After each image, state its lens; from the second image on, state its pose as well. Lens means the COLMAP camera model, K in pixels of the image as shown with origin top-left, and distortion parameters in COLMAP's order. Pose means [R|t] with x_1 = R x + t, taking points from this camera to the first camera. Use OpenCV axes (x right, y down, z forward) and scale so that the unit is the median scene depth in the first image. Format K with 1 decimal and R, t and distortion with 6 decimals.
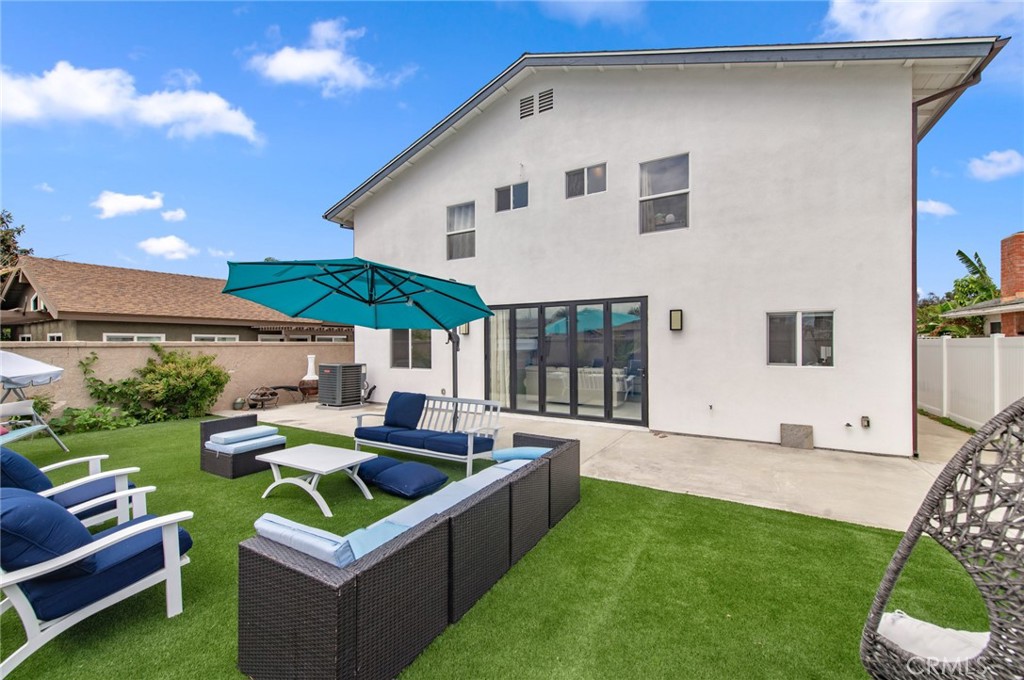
lens RADIAL K [[405.3, 0, 508.6], [0, 405.3, 341.3], [0, 0, 1]] dist [0.012766, -0.001588]
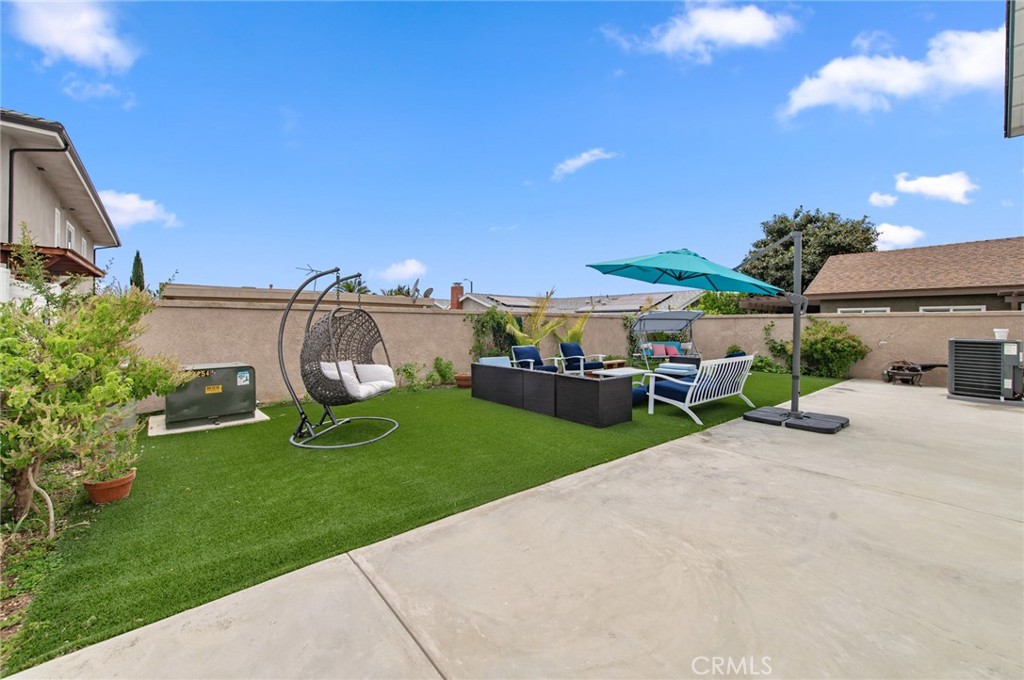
lens RADIAL K [[405.3, 0, 507.9], [0, 405.3, 337.5], [0, 0, 1]] dist [0.012766, -0.001588]
pose [[-0.335317, 0.033430, -0.941512, 0.738484], [-0.000105, 0.999369, 0.035522, 0.034570], [0.942105, 0.012010, -0.335102, 0.591570]]
